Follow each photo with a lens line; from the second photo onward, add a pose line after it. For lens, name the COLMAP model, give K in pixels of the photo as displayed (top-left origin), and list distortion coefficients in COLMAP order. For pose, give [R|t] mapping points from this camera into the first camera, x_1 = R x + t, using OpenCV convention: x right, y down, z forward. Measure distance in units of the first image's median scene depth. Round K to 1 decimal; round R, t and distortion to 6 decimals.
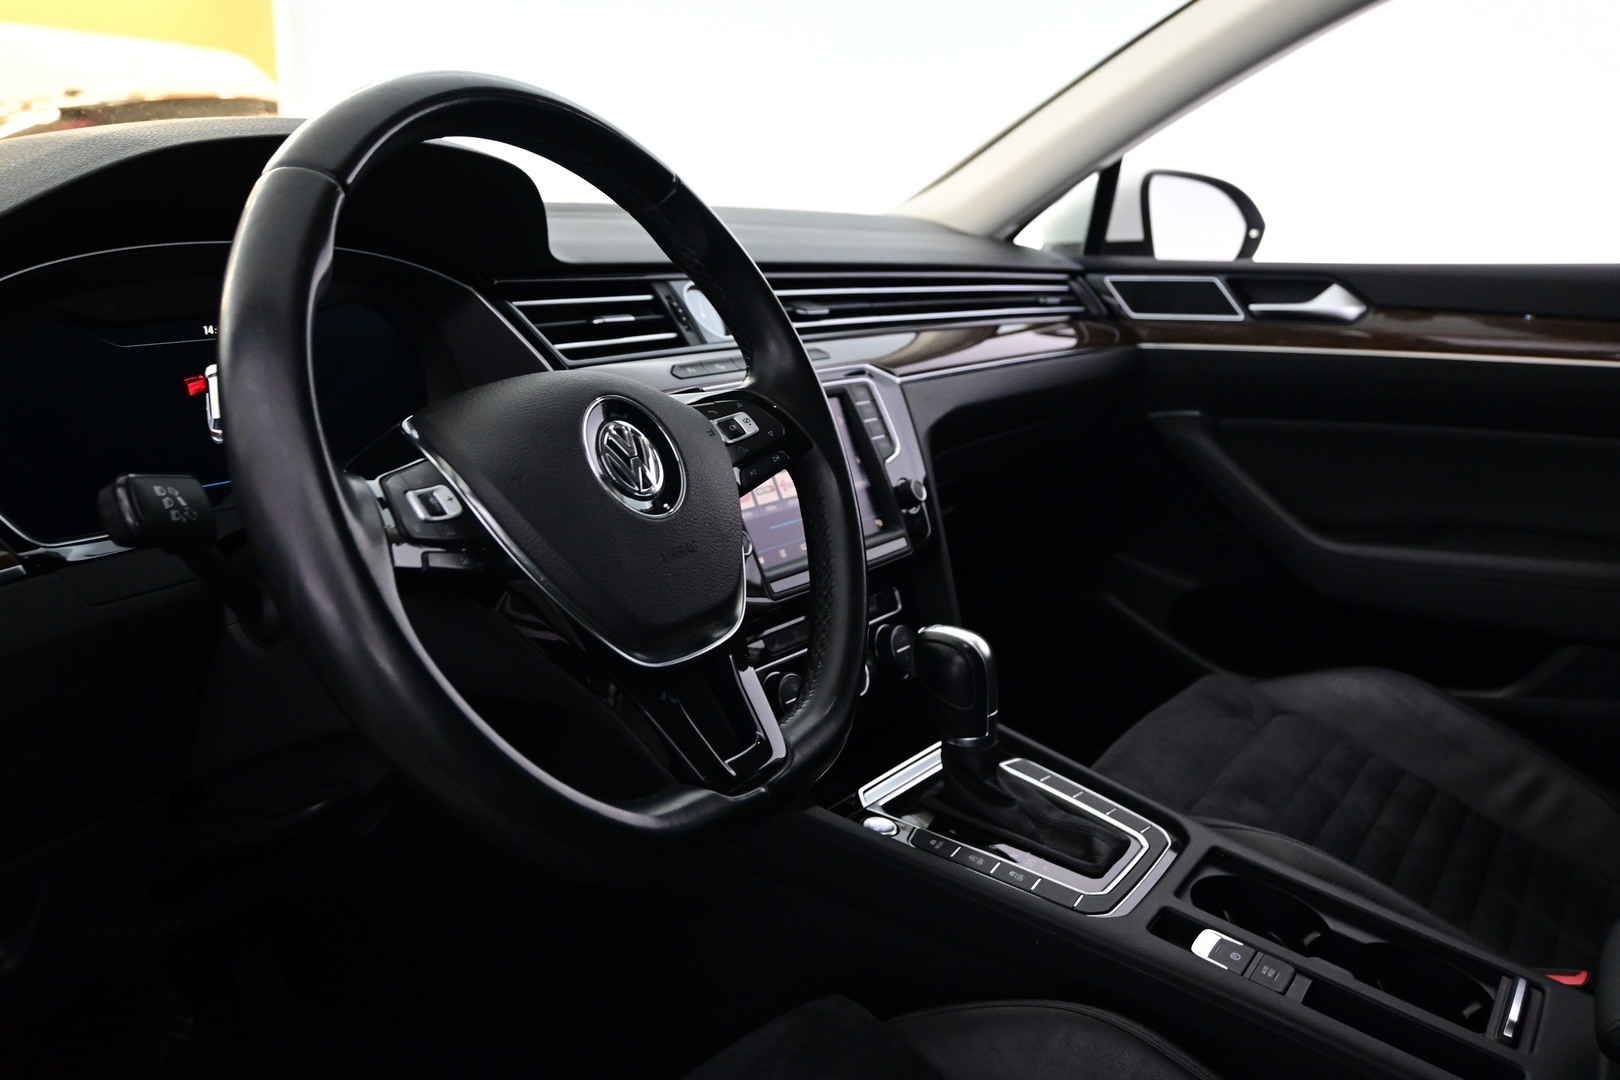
lens RADIAL K [[1530.7, 0, 809.8], [0, 1530.7, 509.5], [0, 0, 1]] dist [0.020003, -0.011153]
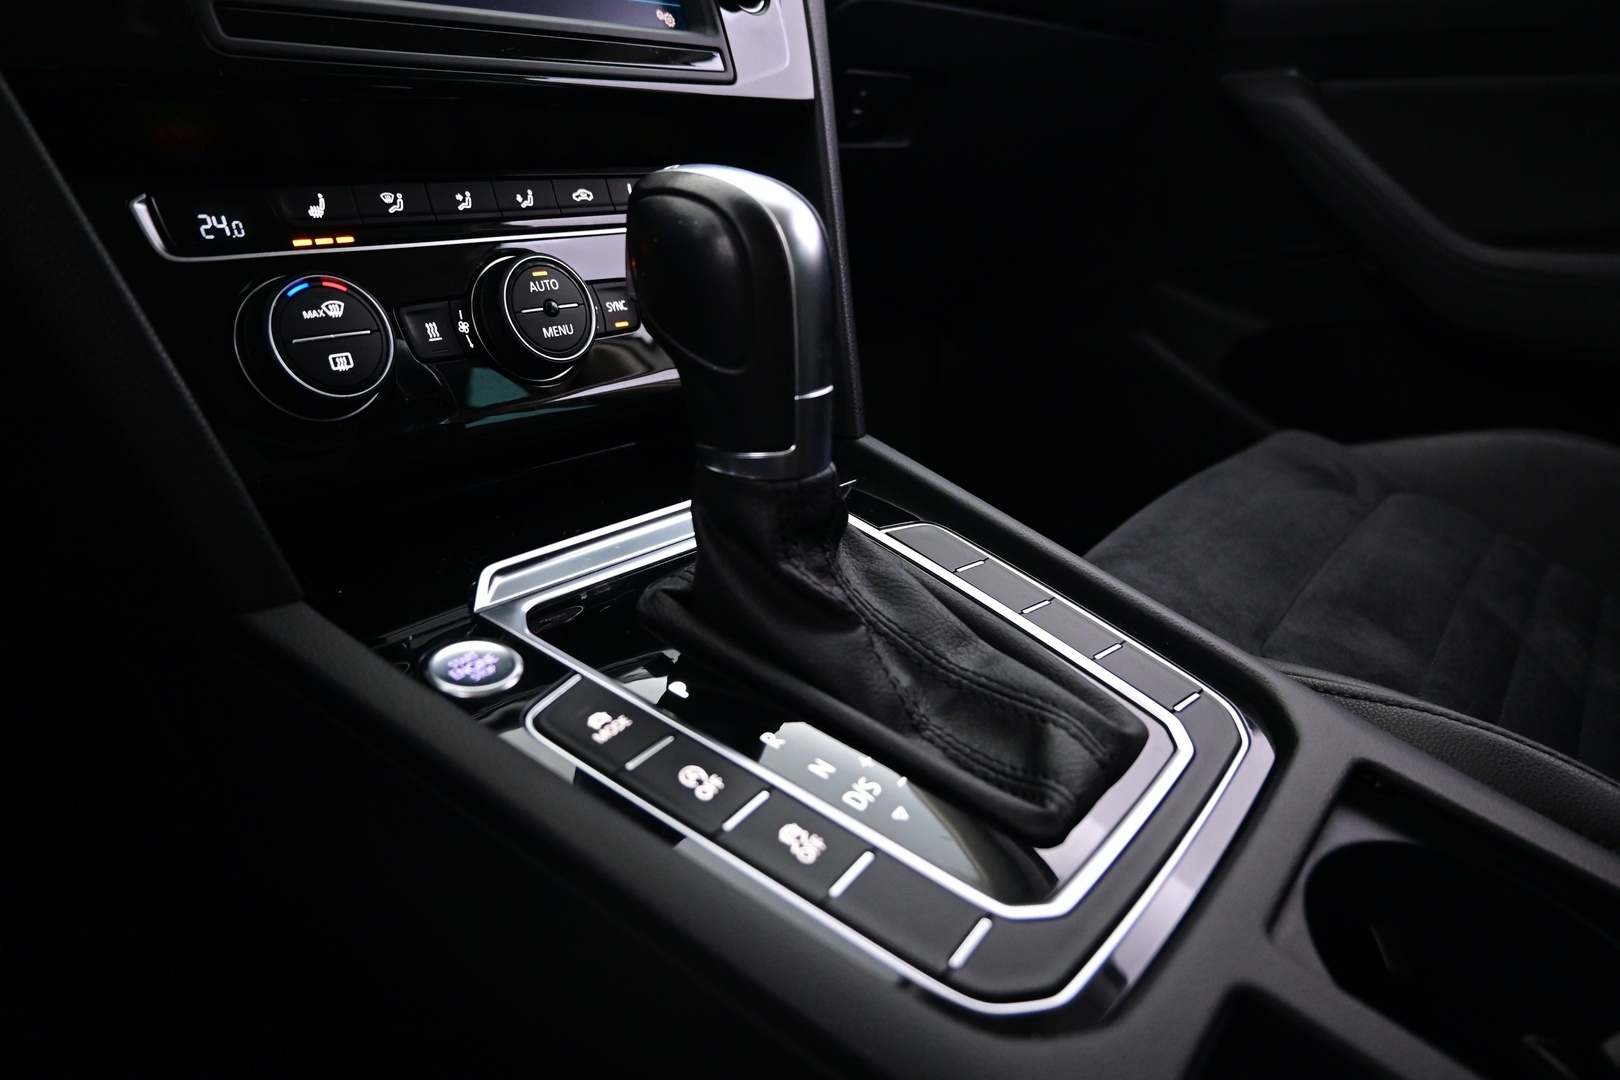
lens RADIAL K [[1139.4, 0, 810.0], [0, 1139.4, 540.0], [0, 0, 1]] dist [0.027271, 0.001278]
pose [[0.995189, 0.053650, -0.081978, 0.121716], [-0.040130, 0.986548, 0.158472, 0.104396], [0.089377, -0.154420, 0.983954, 0.599766]]
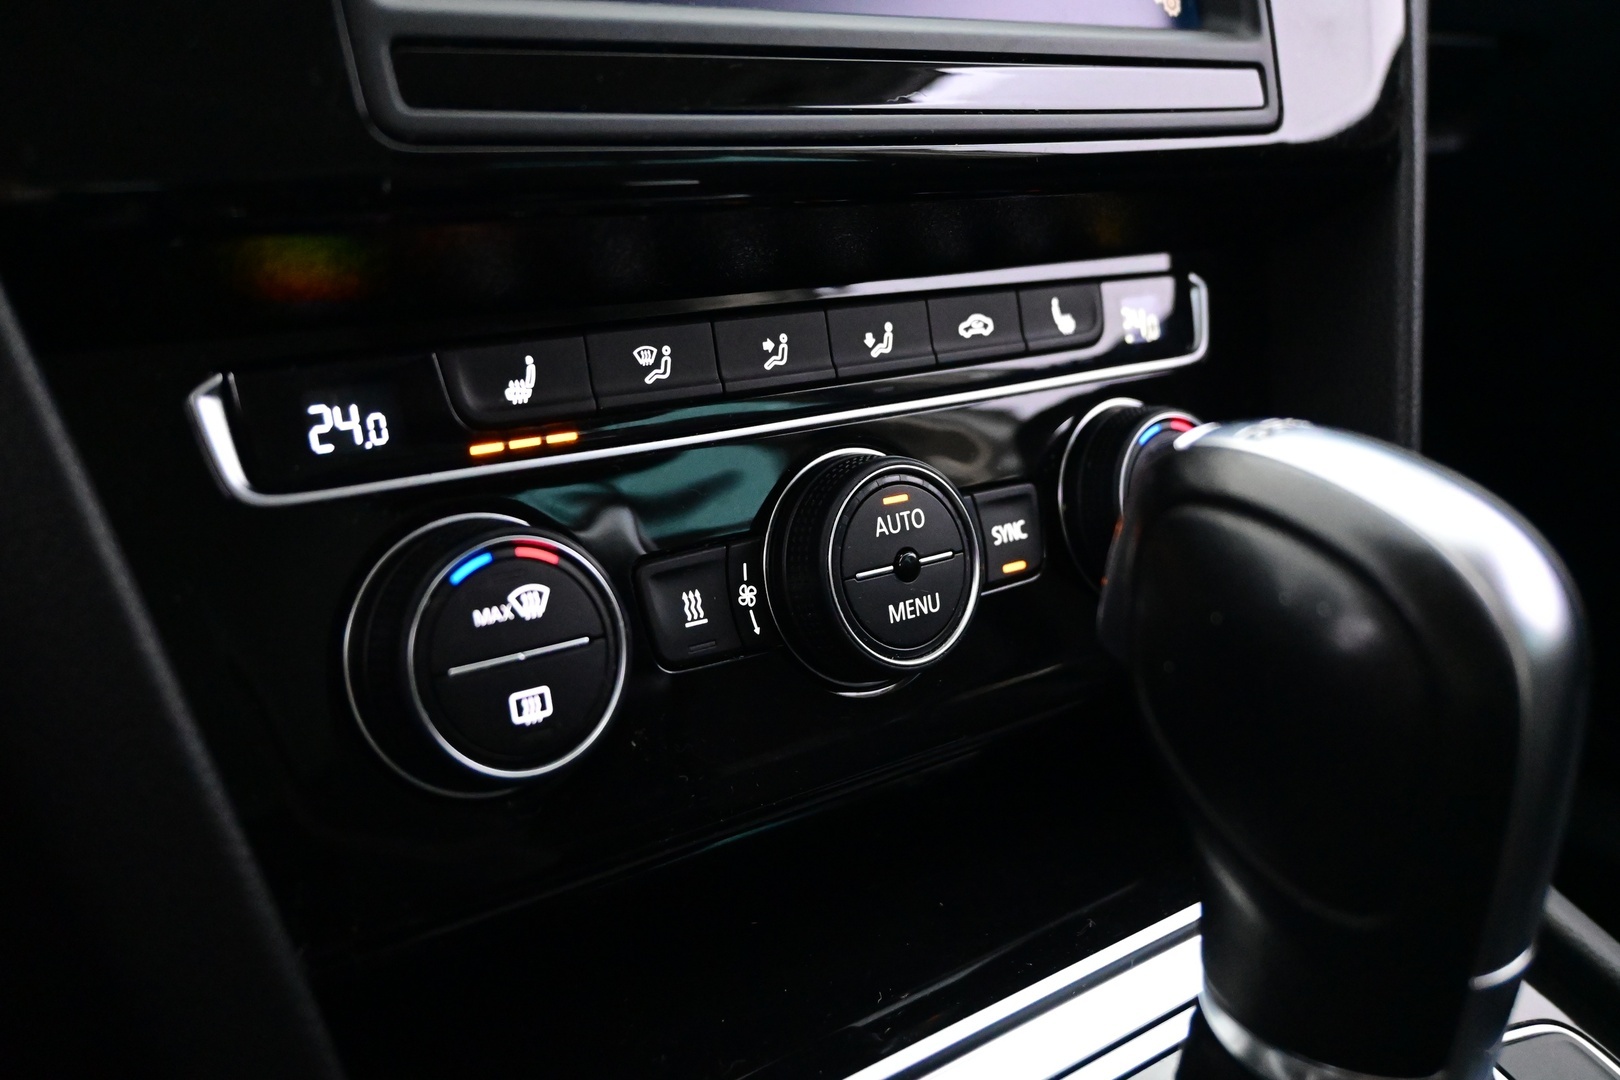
lens RADIAL K [[1530.7, 0, 809.8], [0, 1530.7, 509.5], [0, 0, 1]] dist [0.020003, -0.011153]
pose [[0.957406, 0.184100, -0.222444, 0.061359], [-0.141738, 0.970822, 0.193429, 0.049869], [0.251563, -0.153661, 0.955565, 0.689349]]
